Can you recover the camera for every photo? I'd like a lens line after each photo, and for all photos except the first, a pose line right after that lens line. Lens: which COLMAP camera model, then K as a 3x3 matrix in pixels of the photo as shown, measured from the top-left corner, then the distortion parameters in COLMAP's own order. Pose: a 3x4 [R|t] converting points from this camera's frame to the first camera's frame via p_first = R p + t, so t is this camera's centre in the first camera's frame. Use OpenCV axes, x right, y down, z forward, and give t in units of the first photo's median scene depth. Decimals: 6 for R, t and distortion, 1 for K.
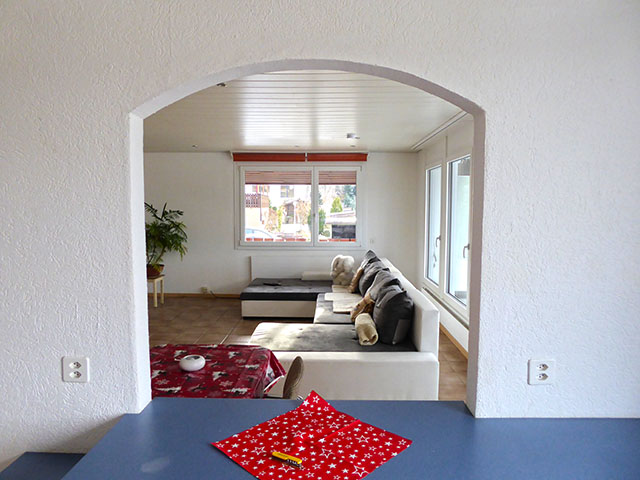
lens RADIAL K [[465.4, 0, 319.3], [0, 465.4, 239.9], [0, 0, 1]] dist [-0.012526, 0.000364]
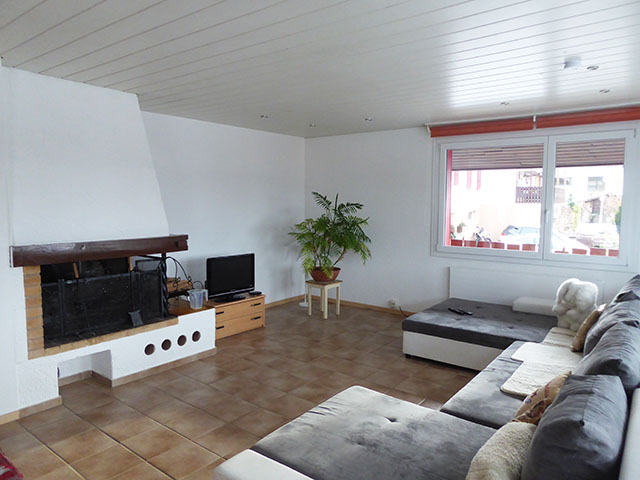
lens RADIAL K [[465.4, 0, 320.9], [0, 465.4, 239.0], [0, 0, 1]] dist [-0.012526, 0.000364]
pose [[0.812514, 0.049392, -0.580846, 0.114746], [-0.045156, 0.998743, 0.021761, -0.015462], [0.581190, 0.008547, 0.813723, 0.300976]]
